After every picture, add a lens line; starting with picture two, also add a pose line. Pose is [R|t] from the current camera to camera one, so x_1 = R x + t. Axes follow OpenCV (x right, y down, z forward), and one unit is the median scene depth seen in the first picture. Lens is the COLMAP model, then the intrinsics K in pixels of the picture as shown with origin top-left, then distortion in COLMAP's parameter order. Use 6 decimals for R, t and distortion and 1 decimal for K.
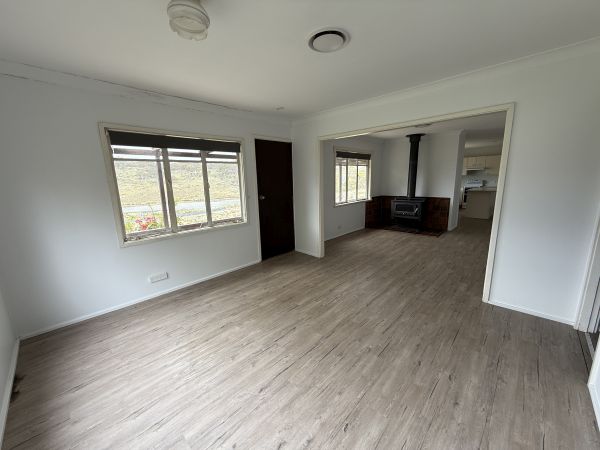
lens RADIAL K [[238.3, 0, 300.0], [0, 238.3, 225.0], [0, 0, 1]] dist [-0.003819, 0.000196]
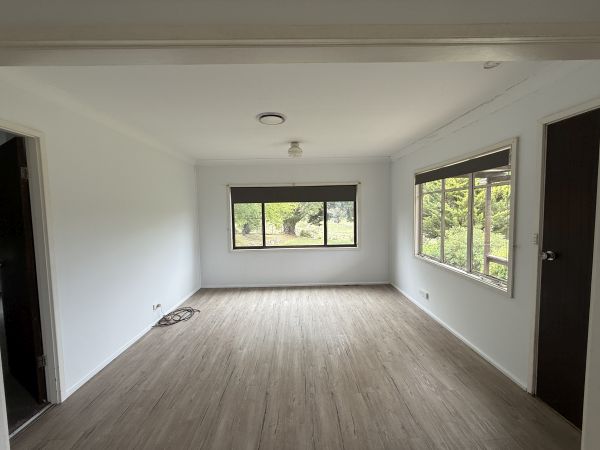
lens RADIAL K [[238.3, 0, 300.0], [0, 238.3, 225.0], [0, 0, 1]] dist [-0.003819, 0.000196]
pose [[-0.708522, 0.083391, -0.700744, 0.726495], [-0.101855, 0.970511, 0.218481, -0.351745], [0.698299, 0.226173, -0.679135, 1.554597]]
